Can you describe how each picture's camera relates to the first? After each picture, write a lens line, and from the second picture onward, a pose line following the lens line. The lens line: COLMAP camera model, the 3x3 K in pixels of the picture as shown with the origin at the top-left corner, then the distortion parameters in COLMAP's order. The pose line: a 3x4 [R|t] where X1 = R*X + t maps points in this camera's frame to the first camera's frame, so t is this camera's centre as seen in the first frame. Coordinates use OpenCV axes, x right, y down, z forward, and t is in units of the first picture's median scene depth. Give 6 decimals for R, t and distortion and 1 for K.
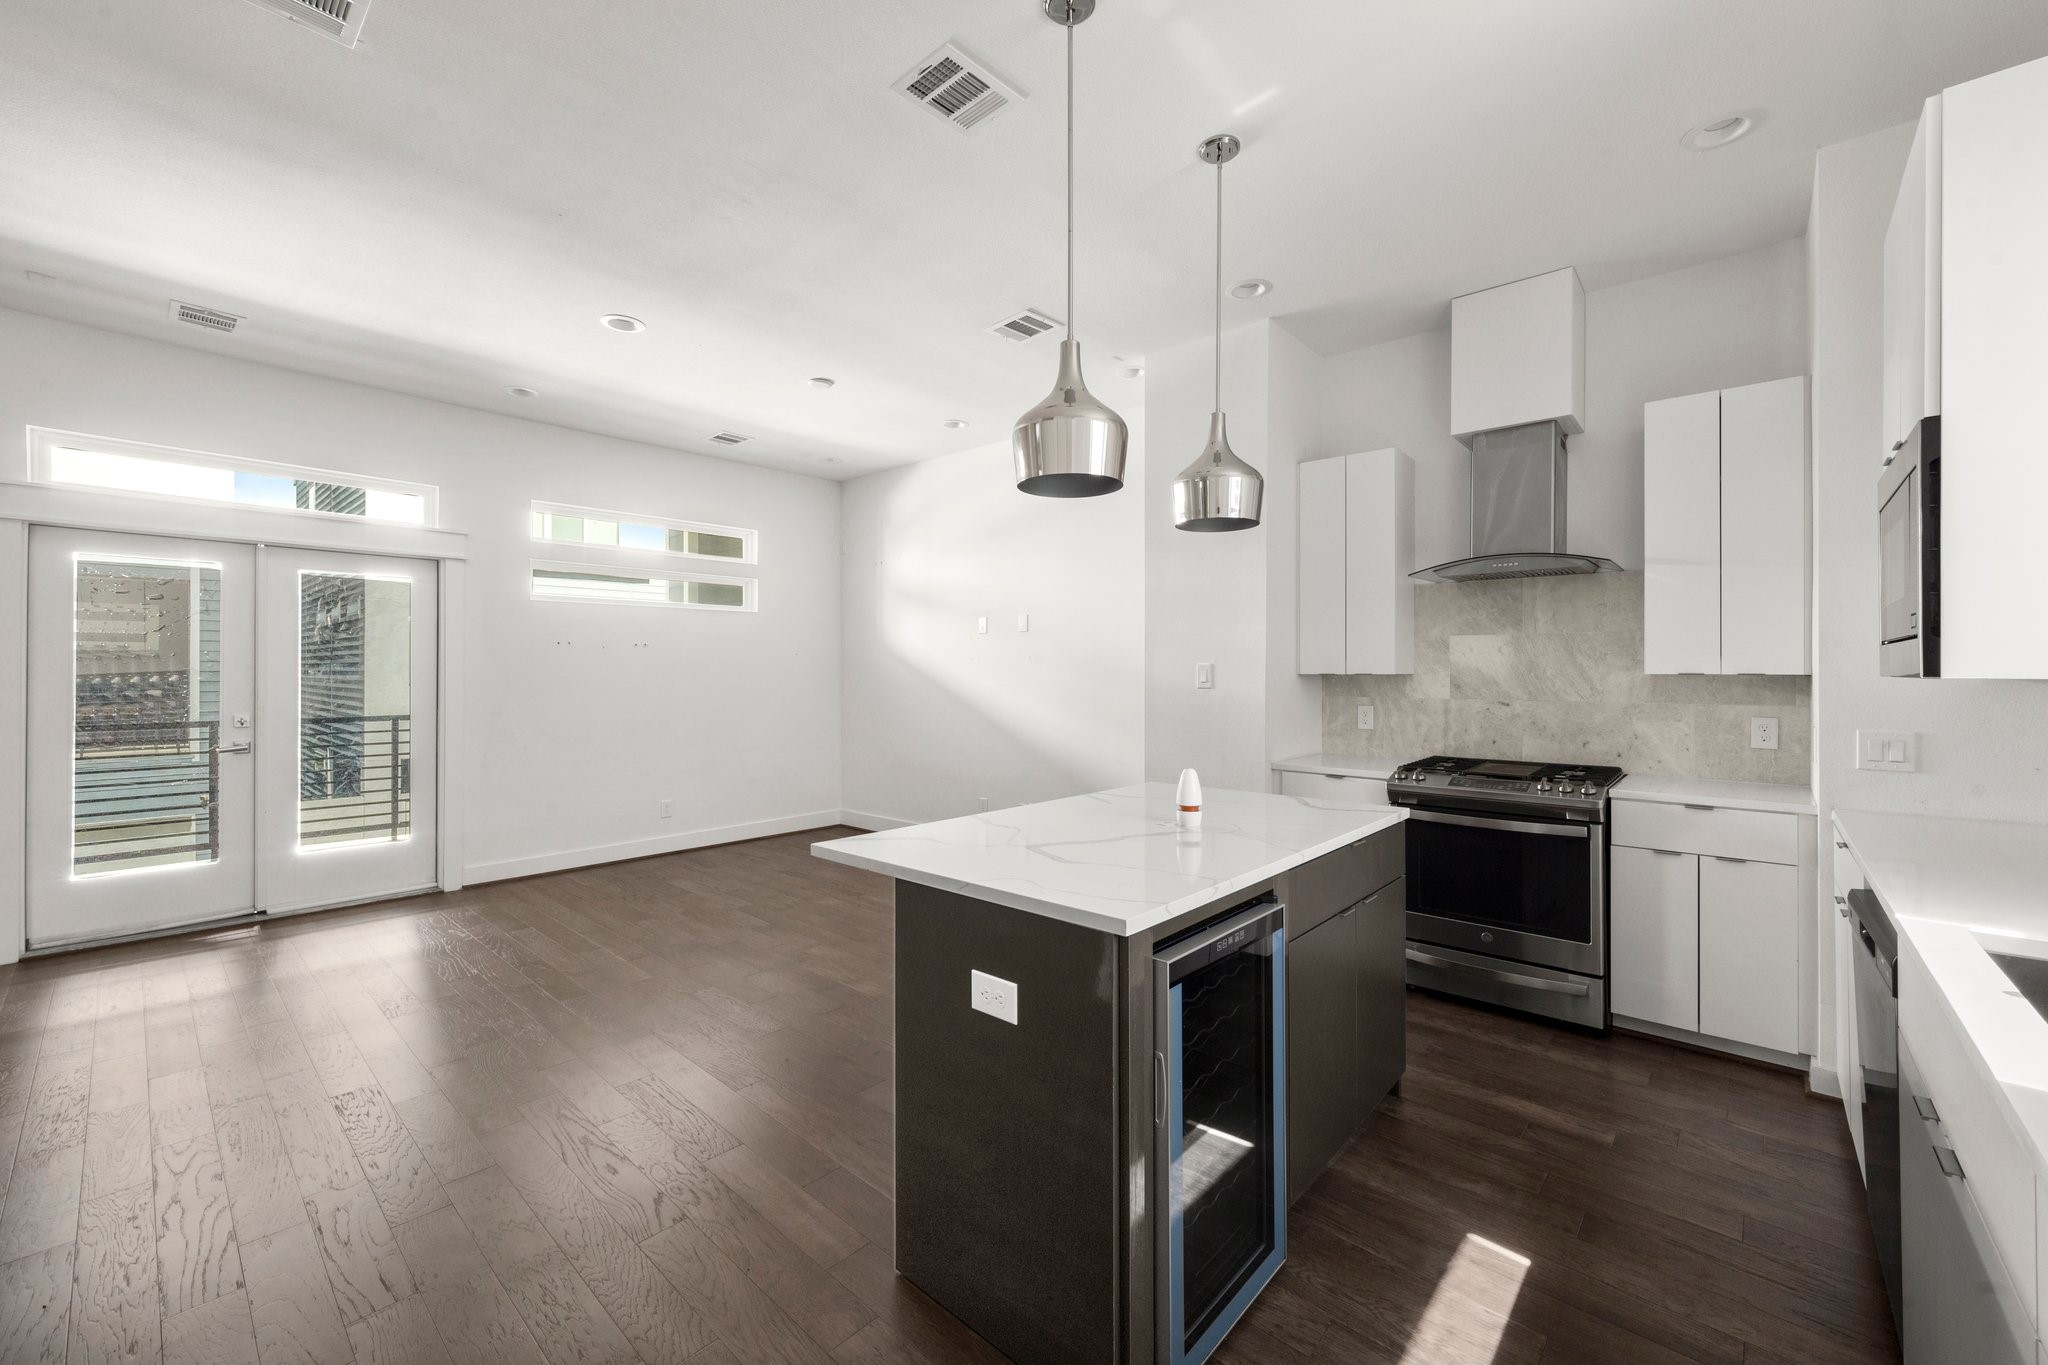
lens RADIAL K [[824.5, 0, 1039.2], [0, 824.5, 675.0], [0, 0, 1]] dist [0.000895, 0.001064]
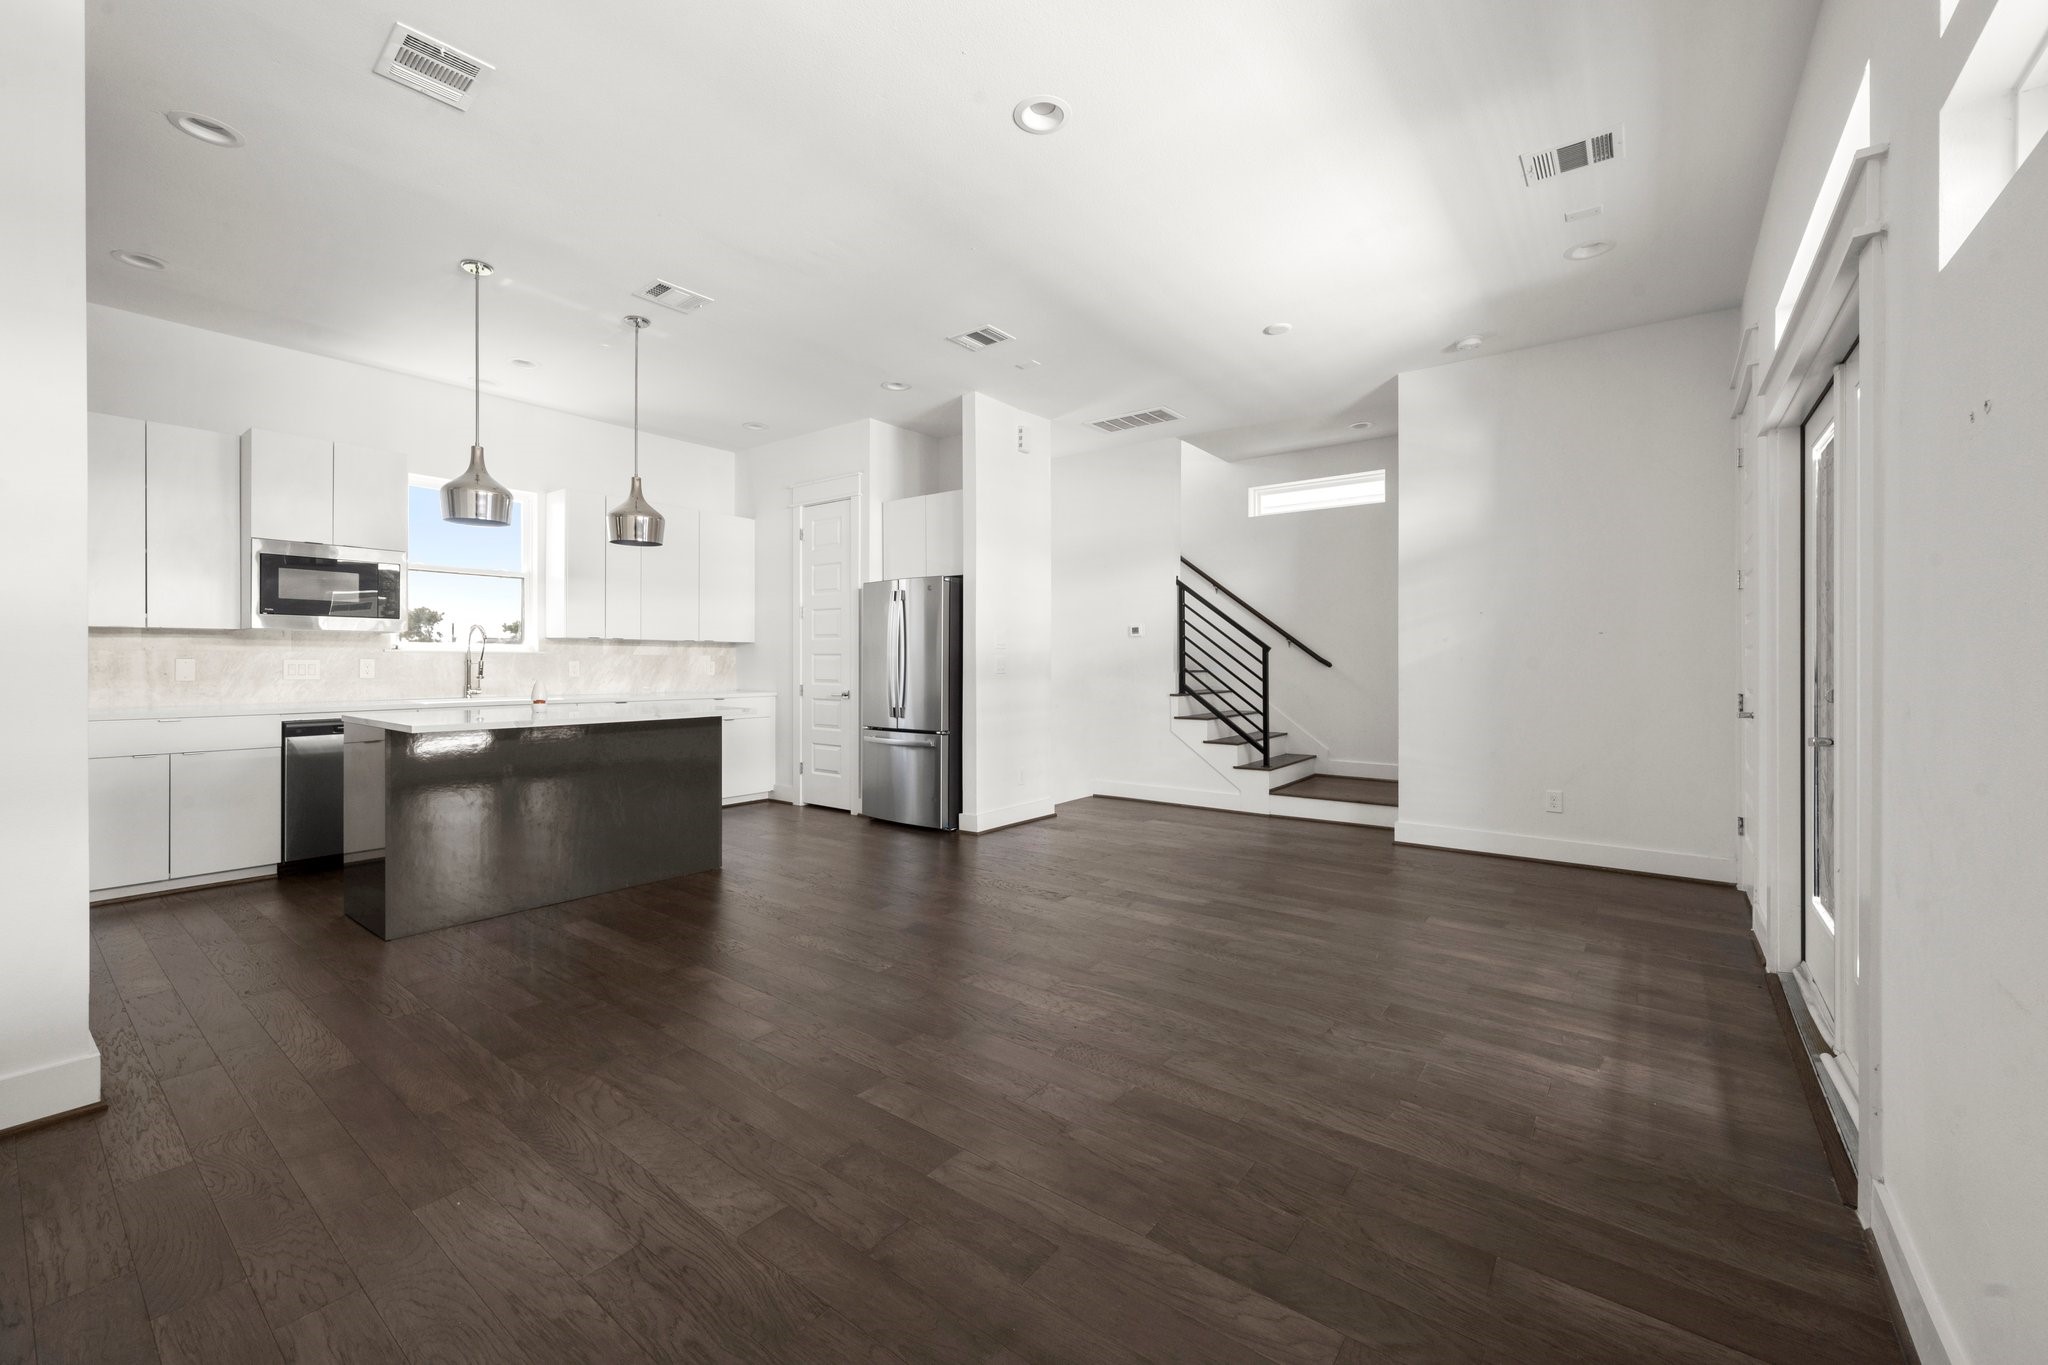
lens RADIAL K [[824.5, 0, 1015.2], [0, 824.5, 663.7], [0, 0, 1]] dist [0.000895, 0.001064]
pose [[-0.997003, -0.004701, -0.077216, -0.373576], [-0.004993, 0.999981, 0.003590, 0.033406], [0.077198, 0.003965, -0.997008, 1.474173]]
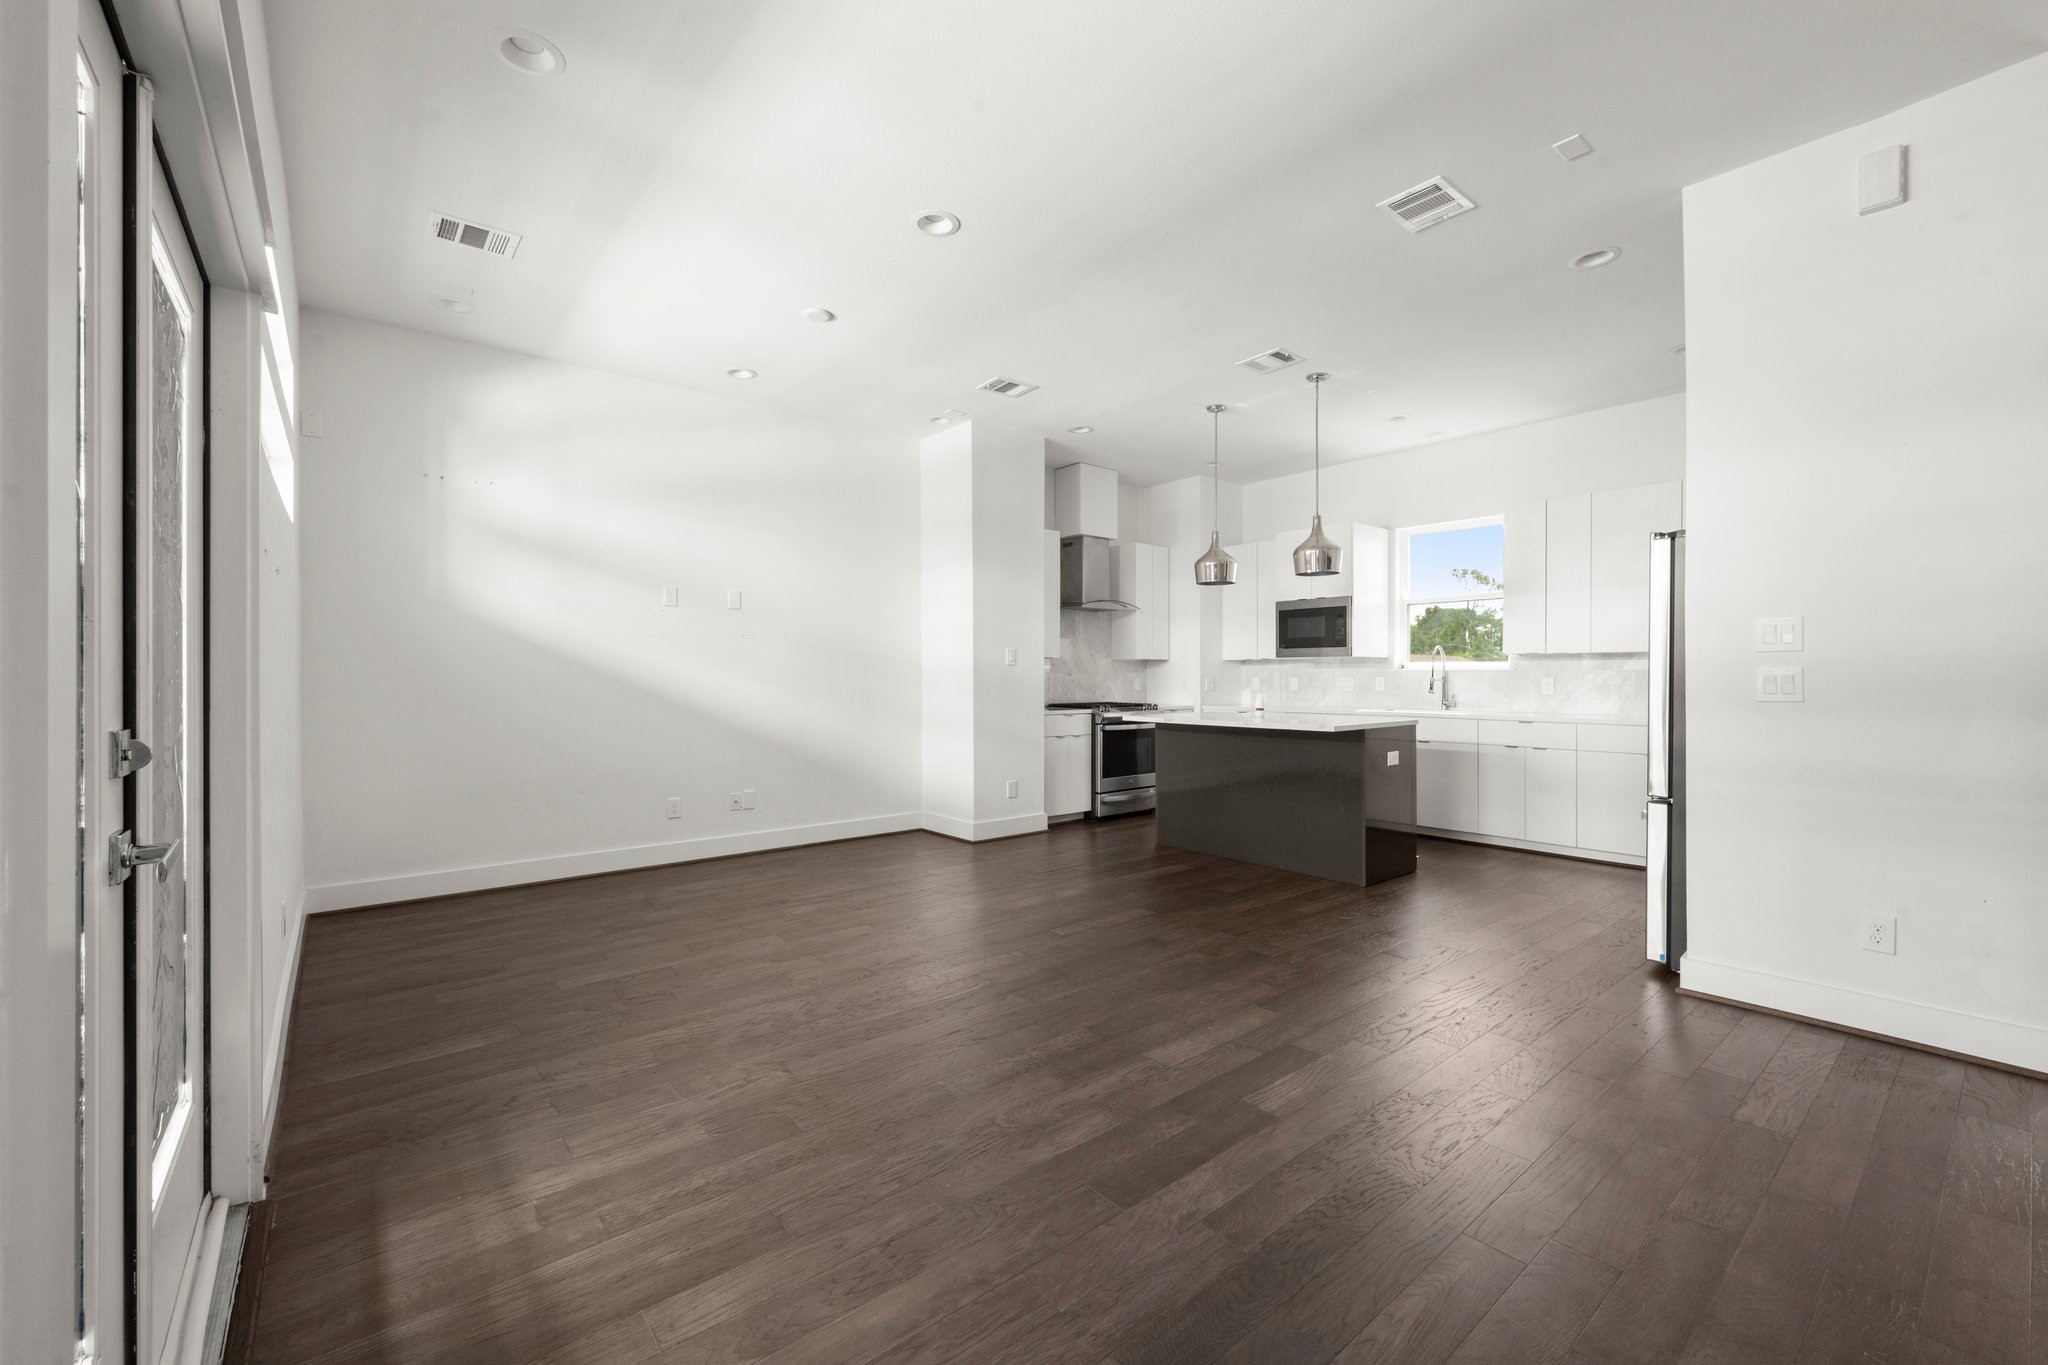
lens RADIAL K [[824.5, 0, 1030.4], [0, 824.5, 680.9], [0, 0, 1]] dist [0.000895, 0.001064]
pose [[0.142692, -0.006857, 0.989743, -1.151898], [0.003801, 0.999972, 0.006380, 0.031361], [-0.989760, 0.002852, 0.142715, 0.679654]]
